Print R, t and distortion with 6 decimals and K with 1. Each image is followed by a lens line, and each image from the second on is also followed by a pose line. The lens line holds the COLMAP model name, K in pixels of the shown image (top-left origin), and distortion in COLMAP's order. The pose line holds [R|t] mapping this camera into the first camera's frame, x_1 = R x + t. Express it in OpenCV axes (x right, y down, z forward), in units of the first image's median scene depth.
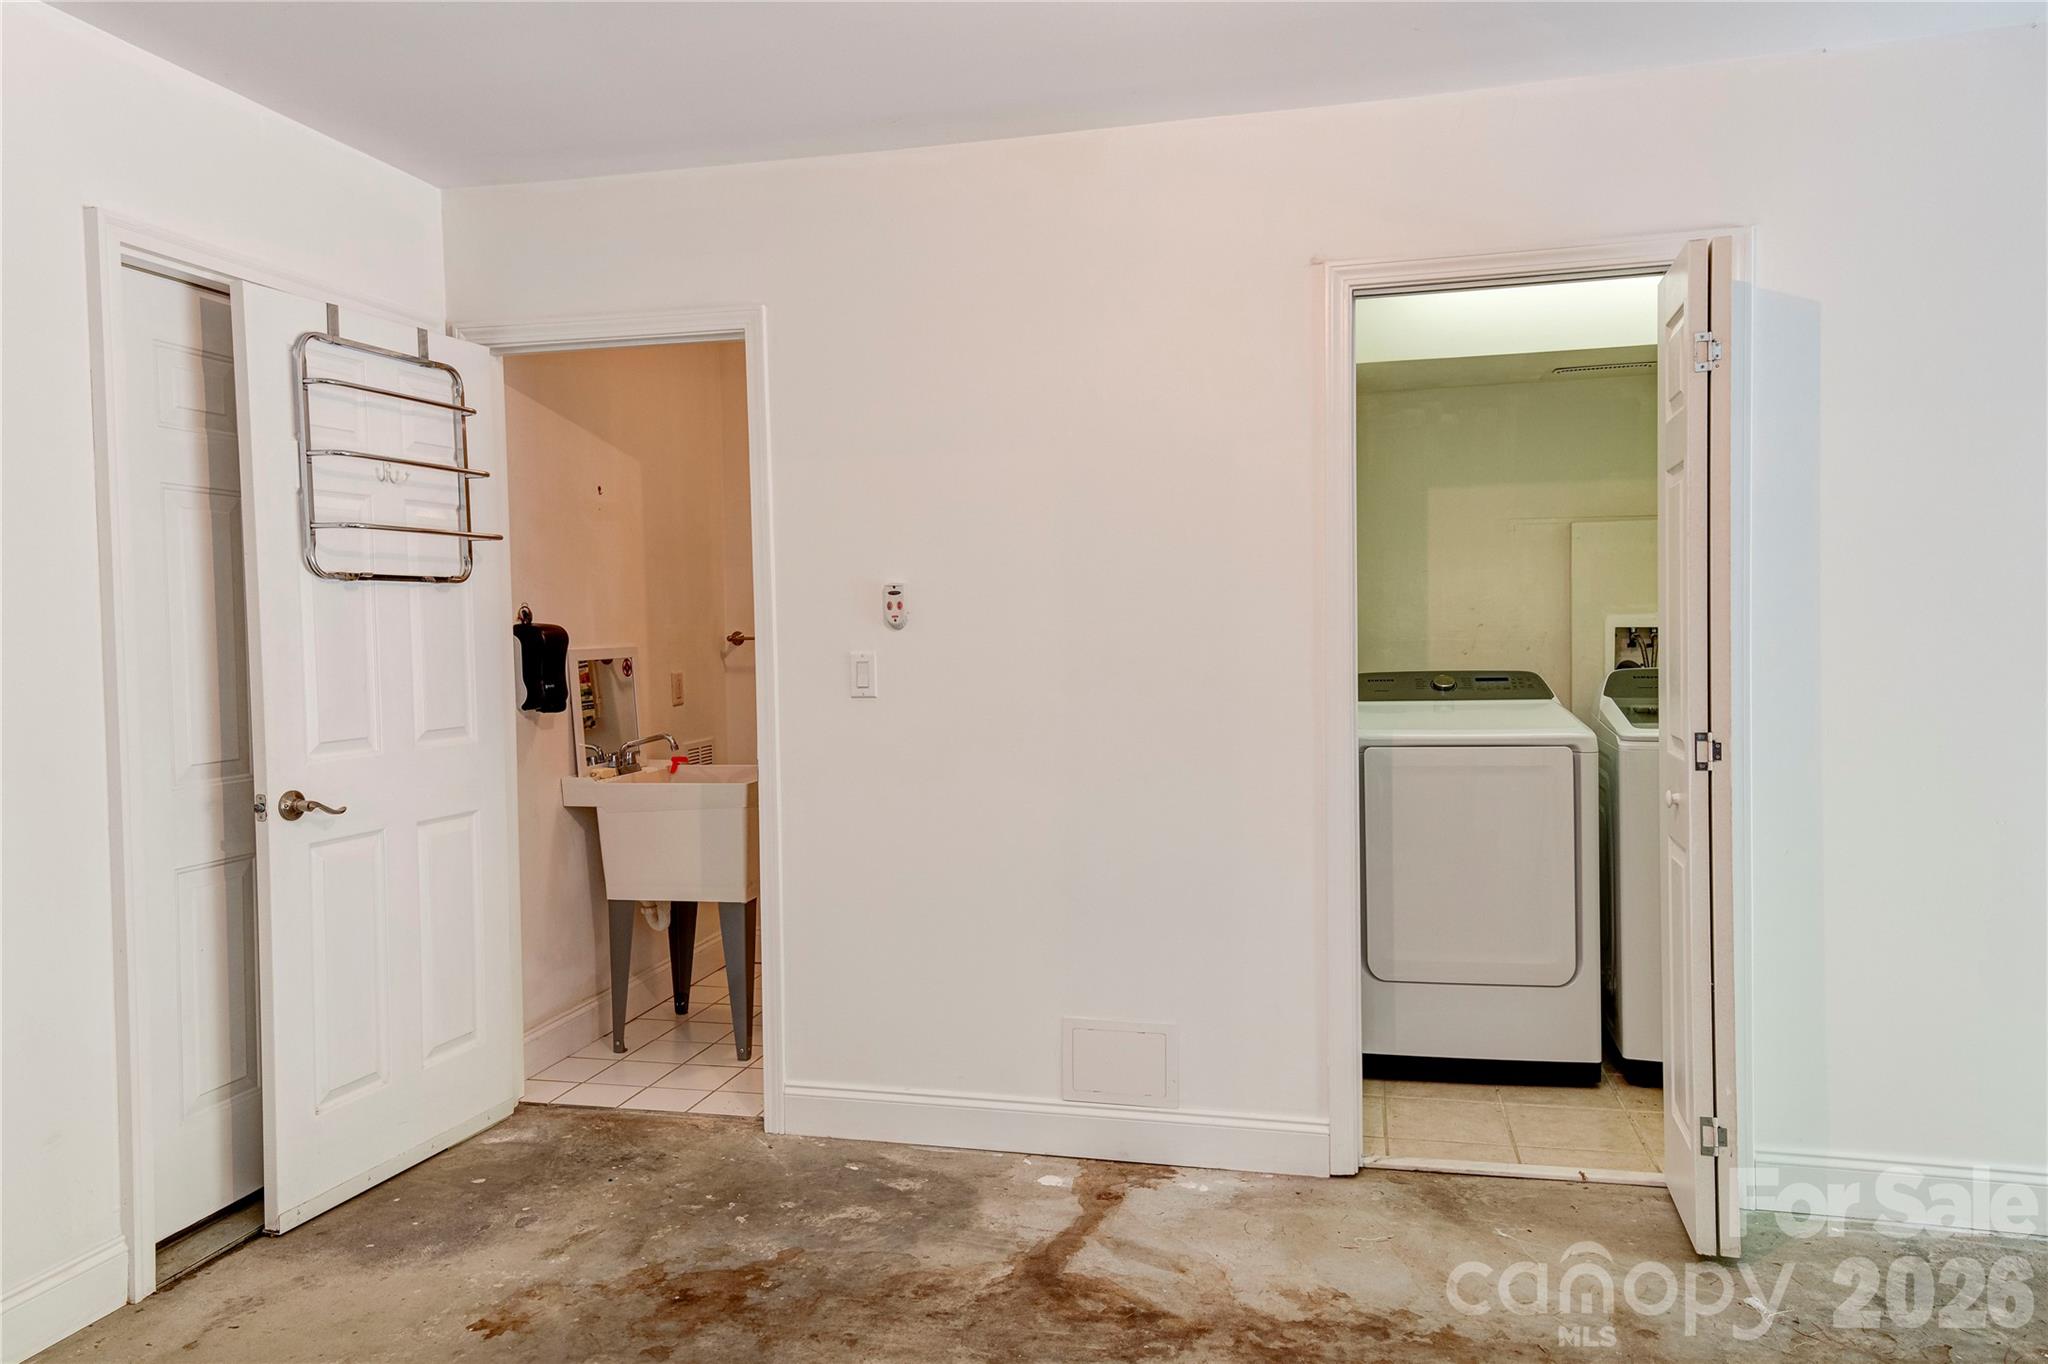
lens RADIAL K [[1416.6, 0, 1027.2], [0, 1416.6, 678.5], [0, 0, 1]] dist [0.036315, 0.001406]
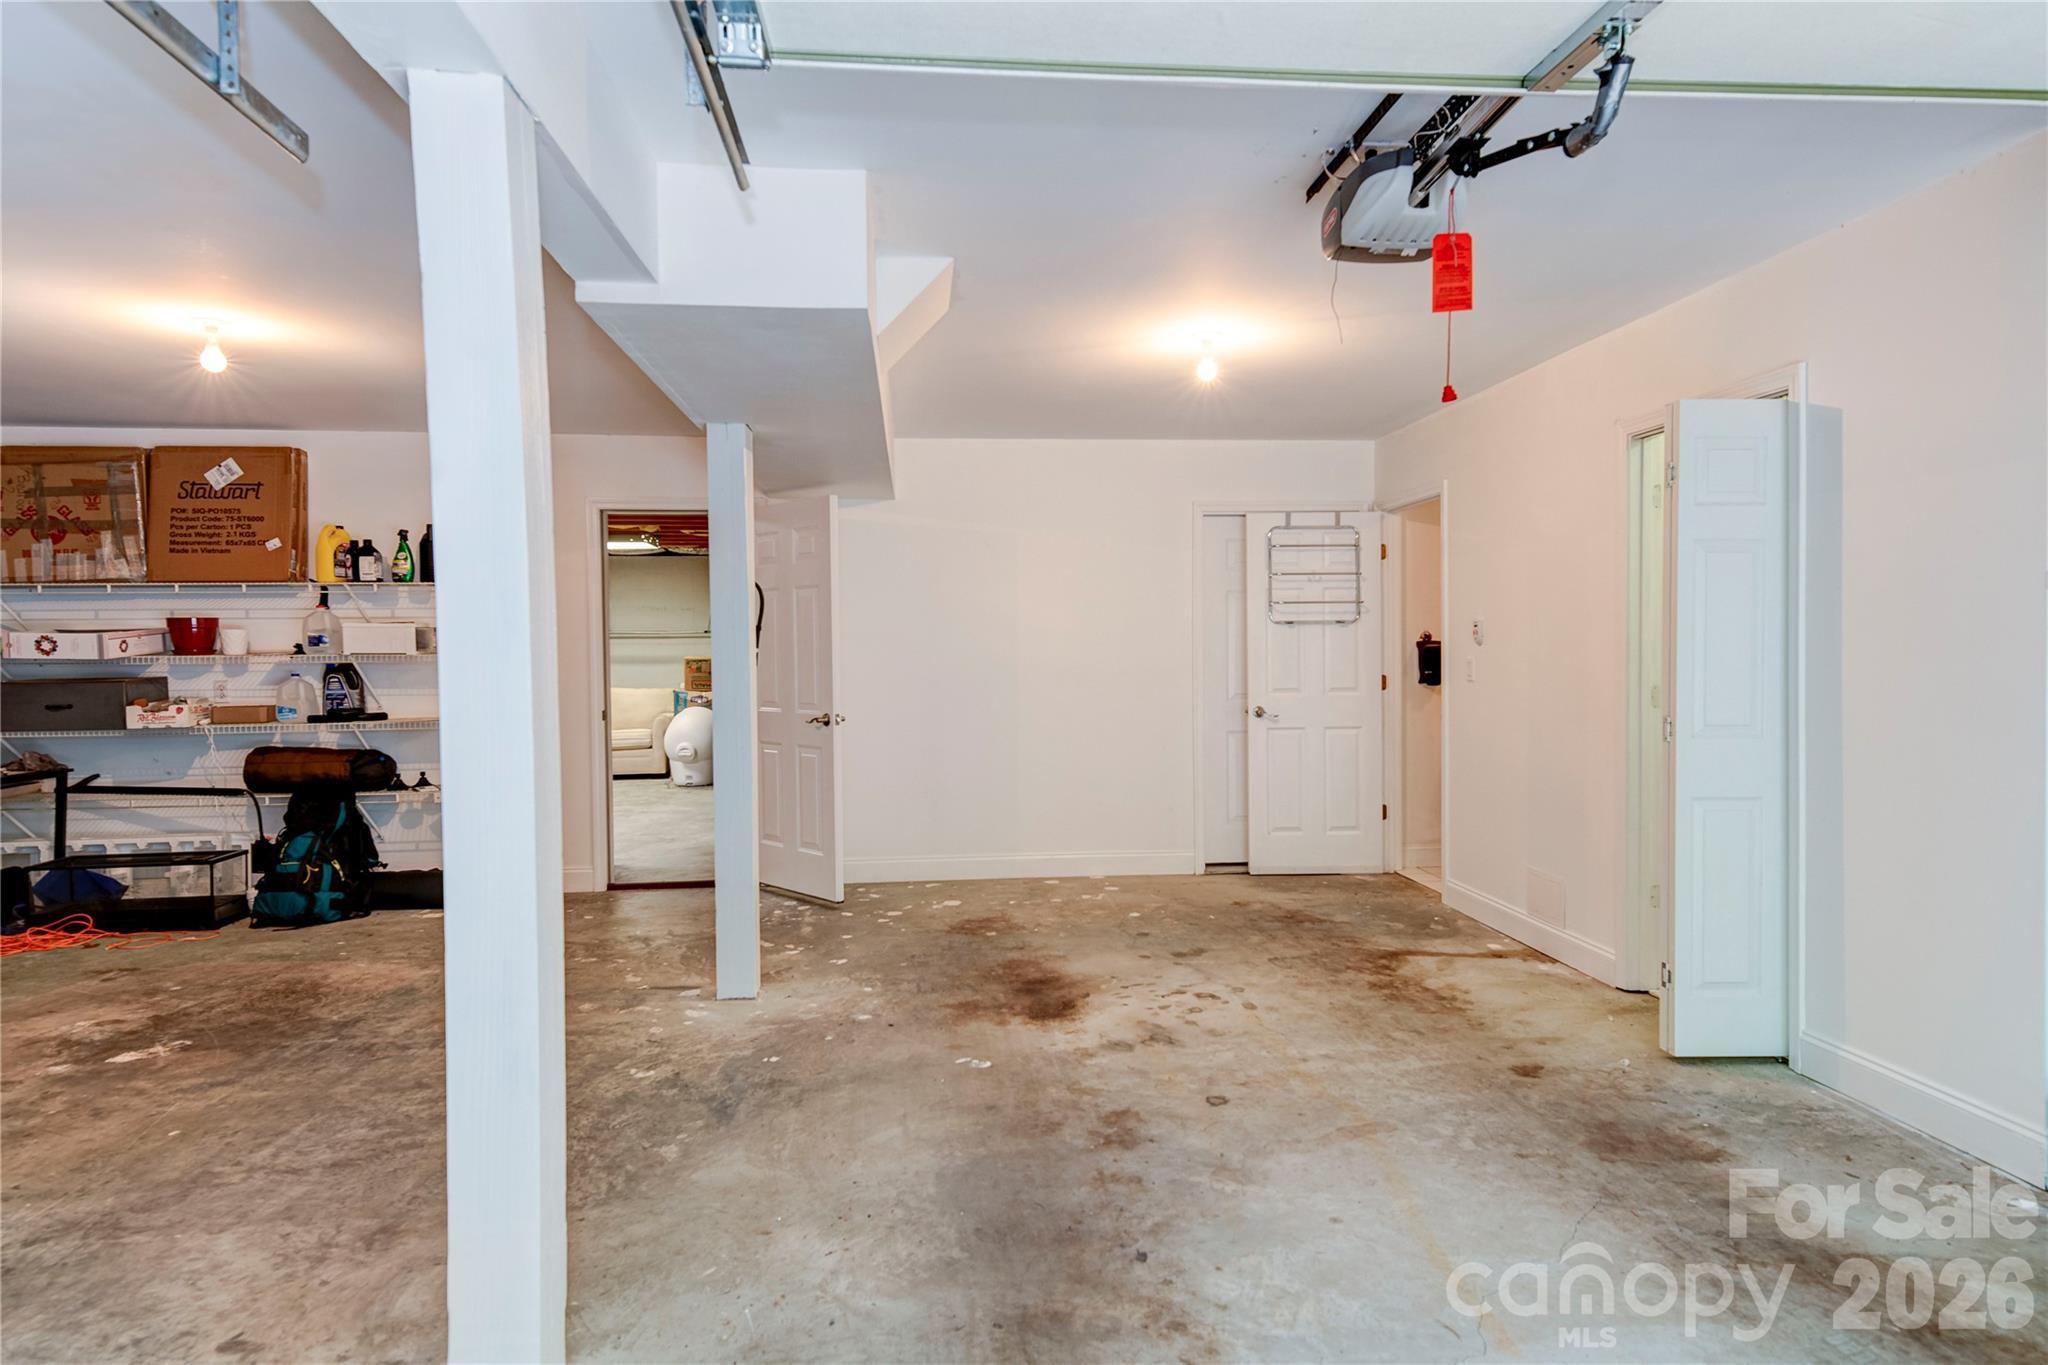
lens RADIAL K [[1107.5, 0, 1022.9], [0, 1107.5, 676.3], [0, 0, 1]] dist [0.019100, -0.003977]
pose [[0.331165, 0.036993, -0.942847, 1.153870], [-0.035150, 0.999021, 0.026851, -0.013530], [0.942918, 0.024249, 0.332141, -0.064620]]
